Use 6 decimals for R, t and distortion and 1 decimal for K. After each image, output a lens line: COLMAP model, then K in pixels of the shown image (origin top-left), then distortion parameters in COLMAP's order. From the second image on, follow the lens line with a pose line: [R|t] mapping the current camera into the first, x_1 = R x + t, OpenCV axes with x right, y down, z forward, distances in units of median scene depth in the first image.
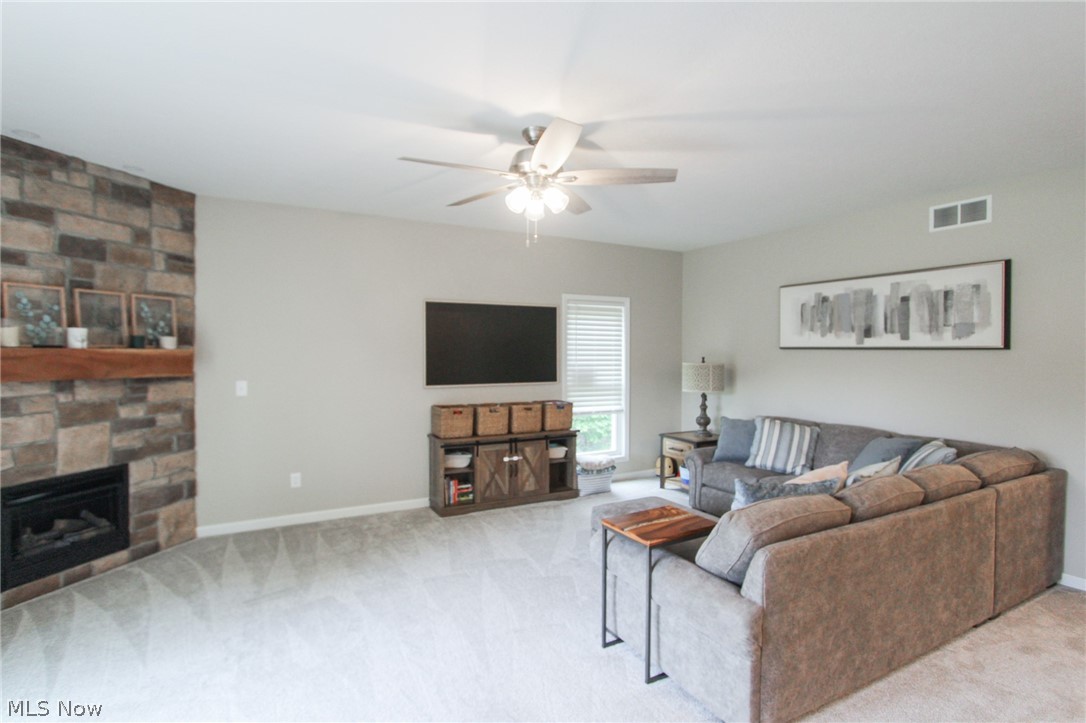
lens RADIAL K [[522.9, 0, 543.0], [0, 522.9, 361.5], [0, 0, 1]] dist [-0.002202, -0.000147]
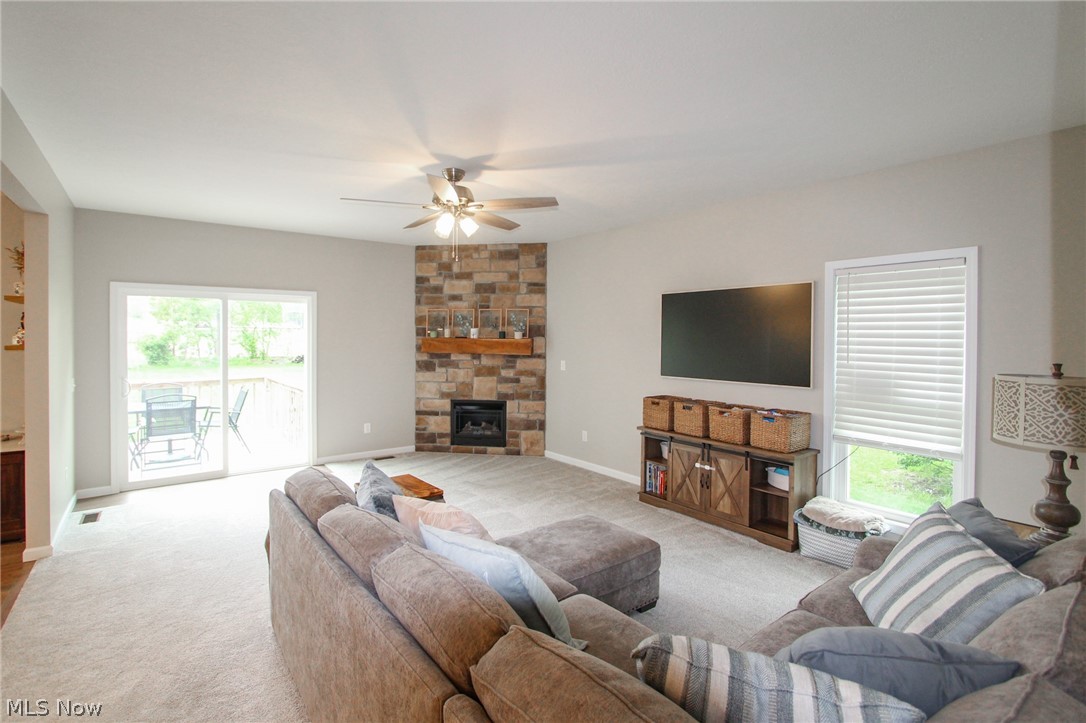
lens RADIAL K [[523.7, 0, 541.1], [0, 523.7, 345.0], [0, 0, 1]] dist [-0.001636, 0.000010]
pose [[0.171876, 0.015965, -0.984989, 0.959814], [-0.029036, 0.999516, 0.011134, -0.023827], [0.984691, 0.026687, 0.172256, 0.738273]]
